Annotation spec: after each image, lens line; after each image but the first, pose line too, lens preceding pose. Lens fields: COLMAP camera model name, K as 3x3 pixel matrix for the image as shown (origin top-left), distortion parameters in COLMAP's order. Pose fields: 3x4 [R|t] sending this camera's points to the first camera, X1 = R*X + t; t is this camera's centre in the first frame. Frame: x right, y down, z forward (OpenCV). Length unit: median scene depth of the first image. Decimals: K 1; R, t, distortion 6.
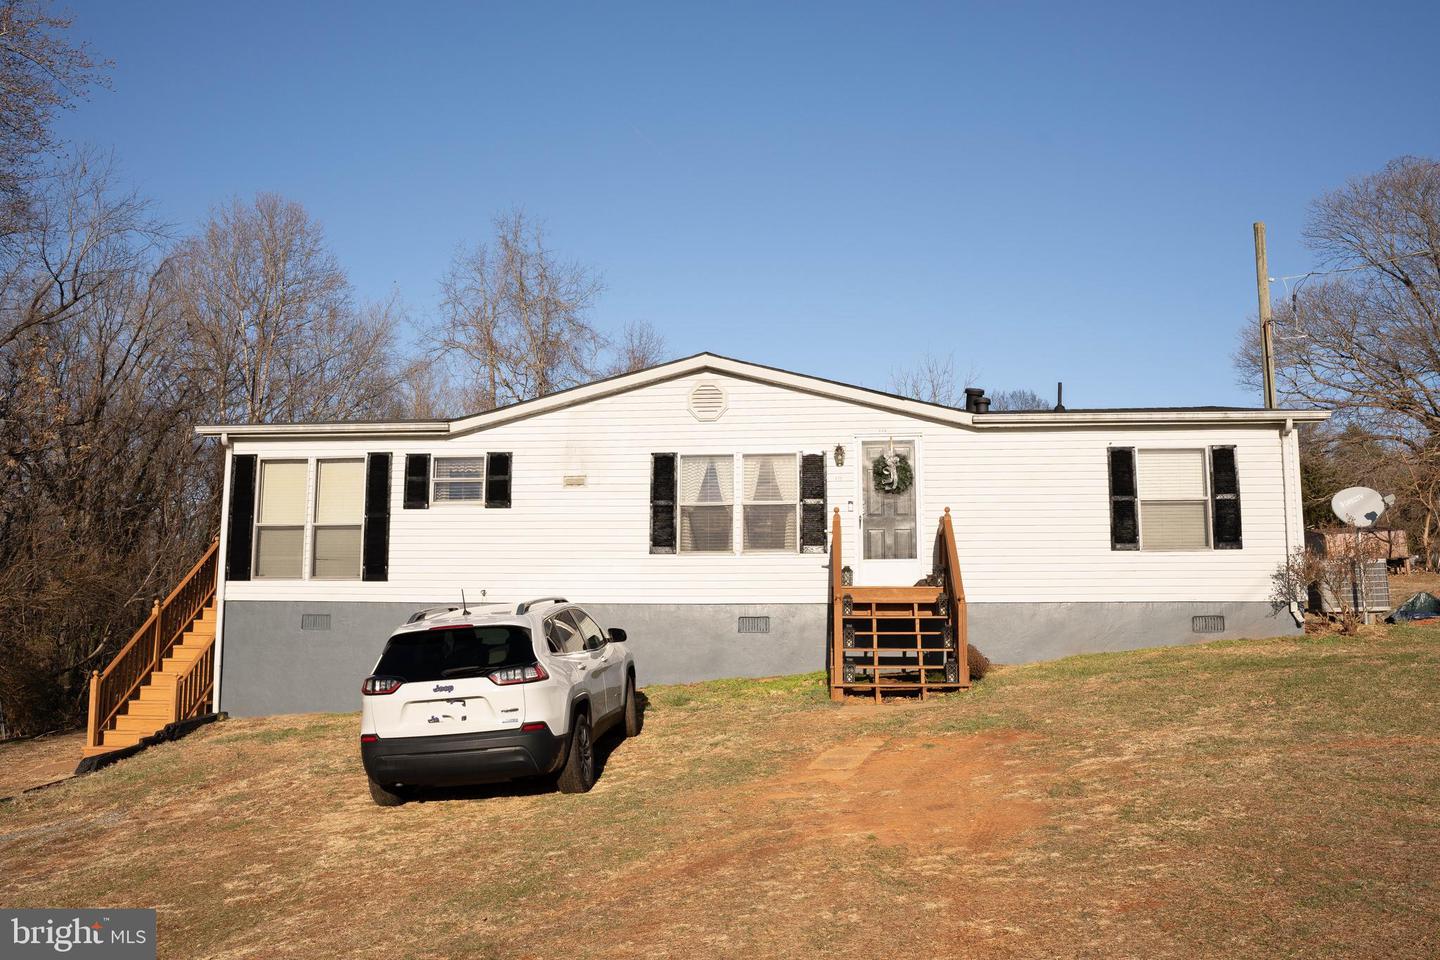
lens RADIAL K [[1245.3, 0, 720.0], [0, 1245.3, 480.0], [0, 0, 1]] dist [-0.054624, 0.001036]
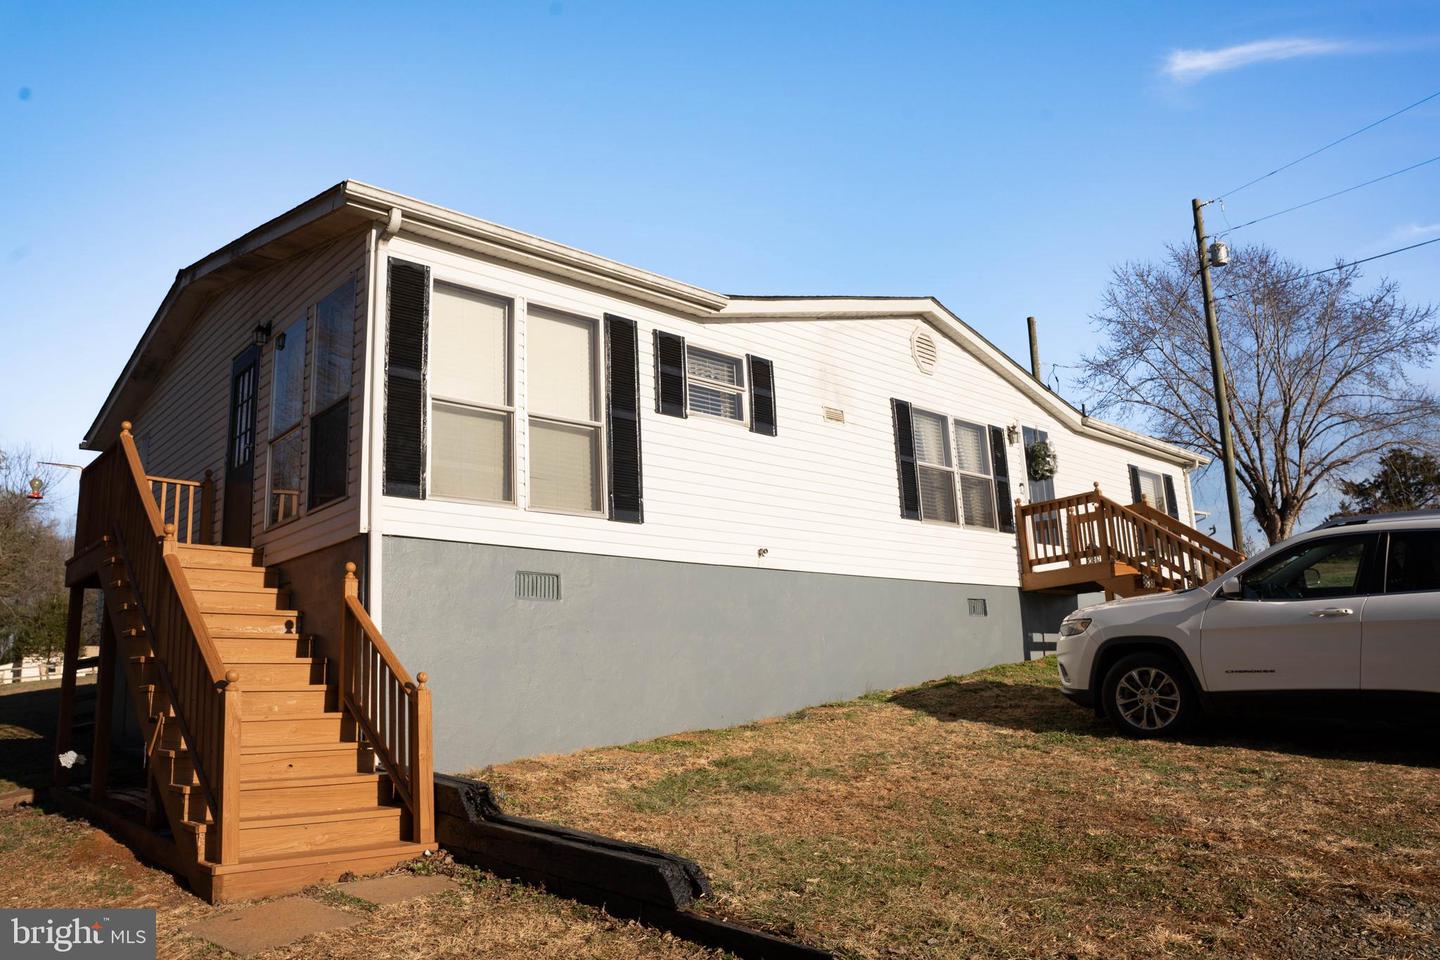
lens RADIAL K [[1005.3, 0, 720.0], [0, 1005.3, 480.0], [0, 0, 1]] dist [-0.165011, 0.121541]
pose [[0.664343, 0.123795, 0.737105, -0.610783], [-0.059966, 0.991837, -0.112530, 0.113774], [-0.745019, 0.030557, 0.666343, 0.642390]]
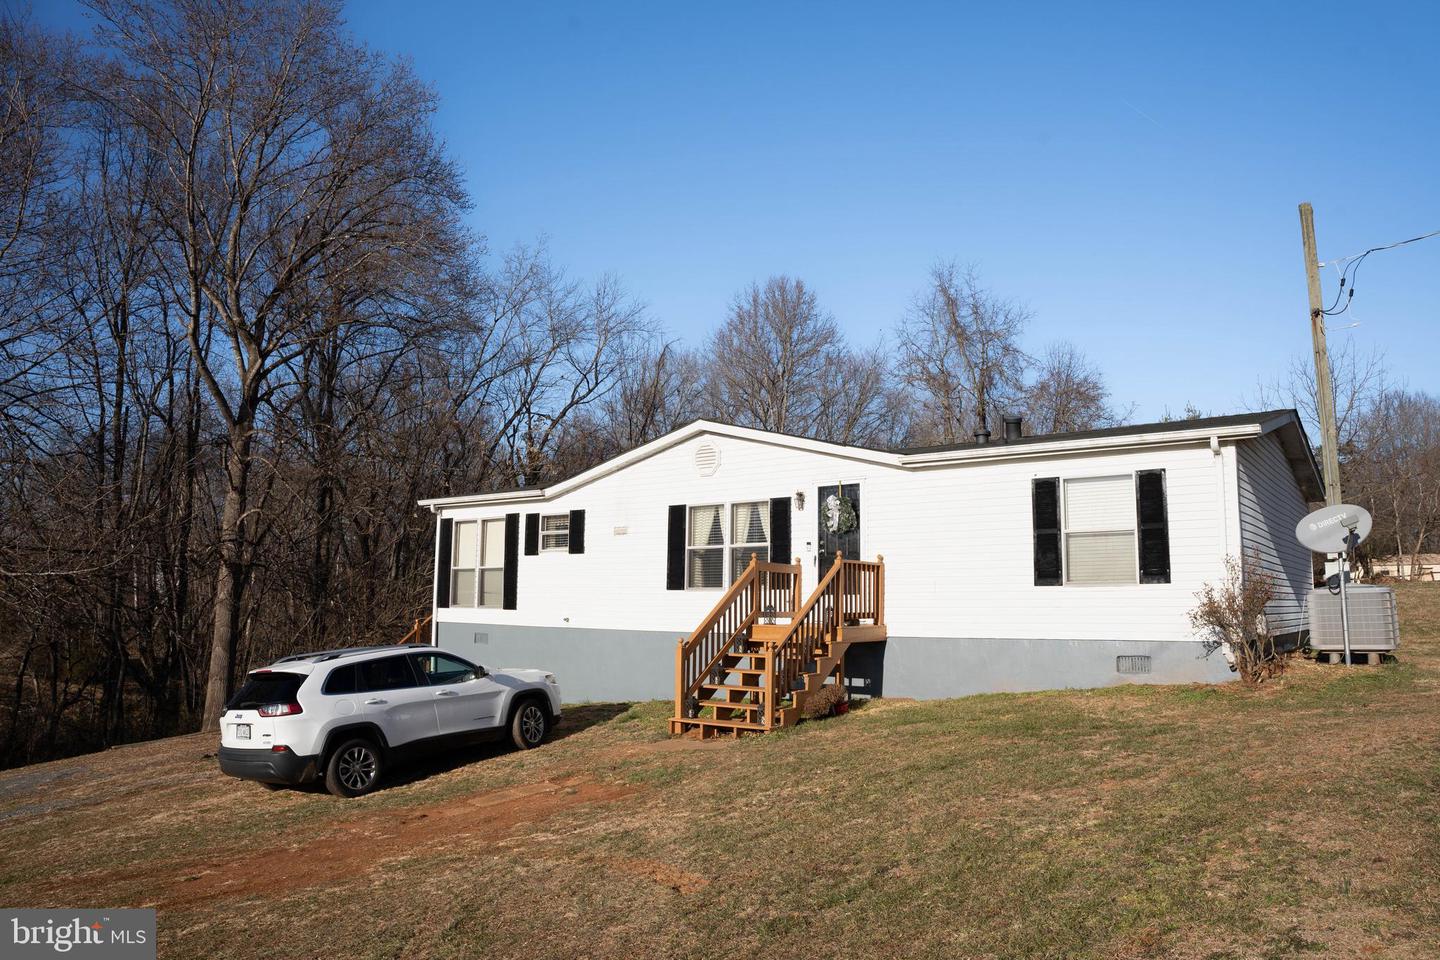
lens RADIAL K [[1005.3, 0, 720.0], [0, 1005.3, 480.0], [0, 0, 1]] dist [-0.165011, 0.121541]
pose [[0.848347, -0.062125, -0.525784, 0.495325], [0.065886, 0.997760, -0.011586, -0.031720], [0.525326, -0.024813, 0.850539, 0.202342]]
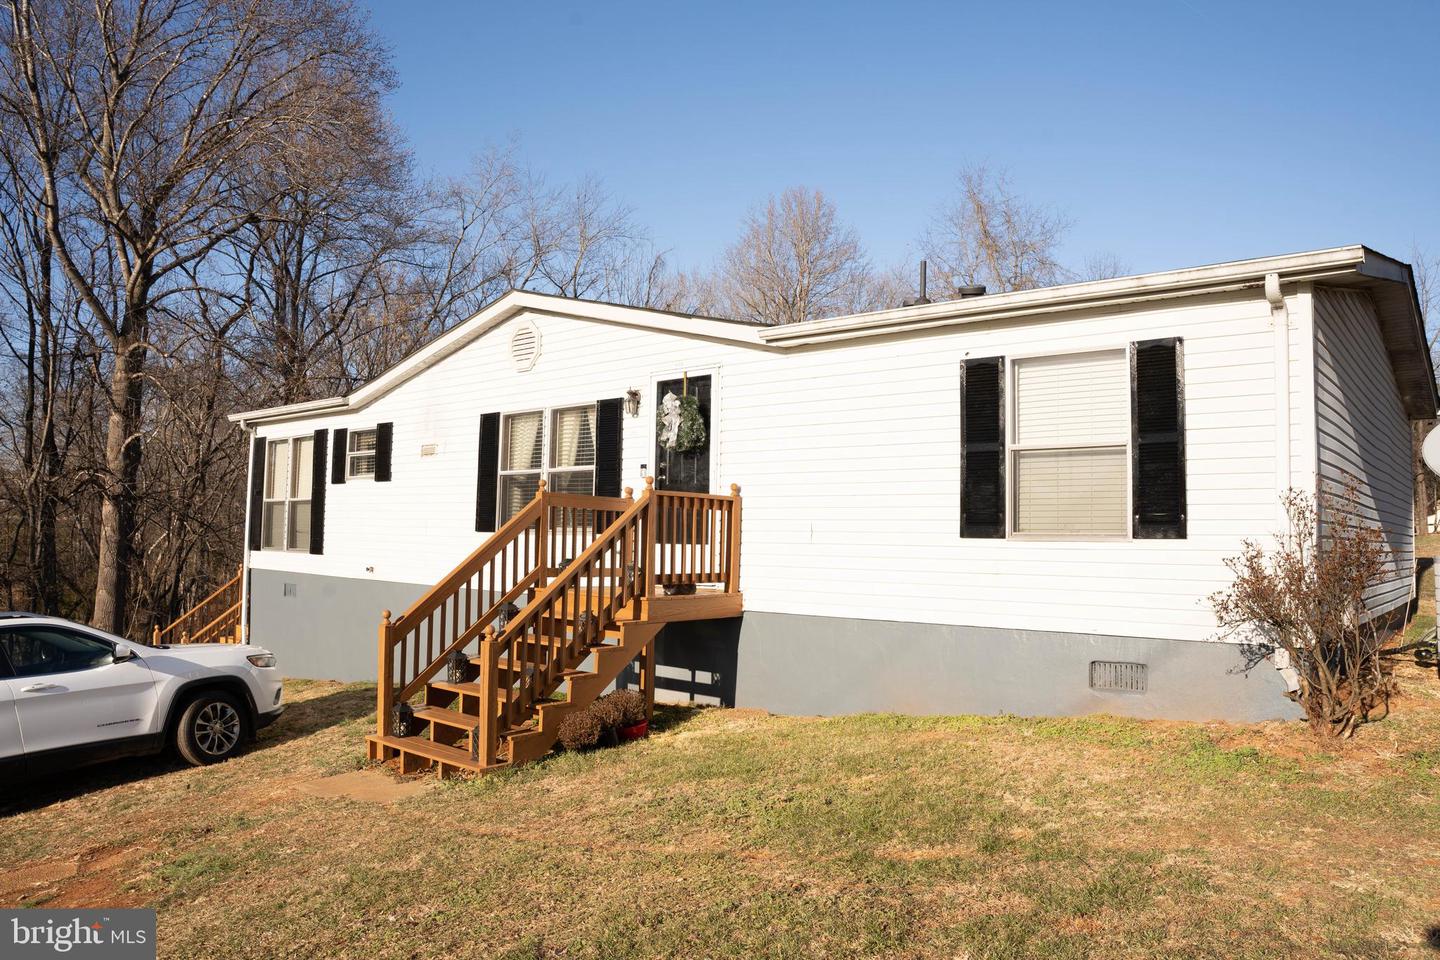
lens RADIAL K [[1005.3, 0, 720.0], [0, 1005.3, 480.0], [0, 0, 1]] dist [-0.165011, 0.121541]
pose [[0.820278, -0.022046, -0.571540, 0.469179], [0.061679, 0.996839, 0.050071, -0.000694], [0.568629, -0.076324, 0.819045, 0.526639]]
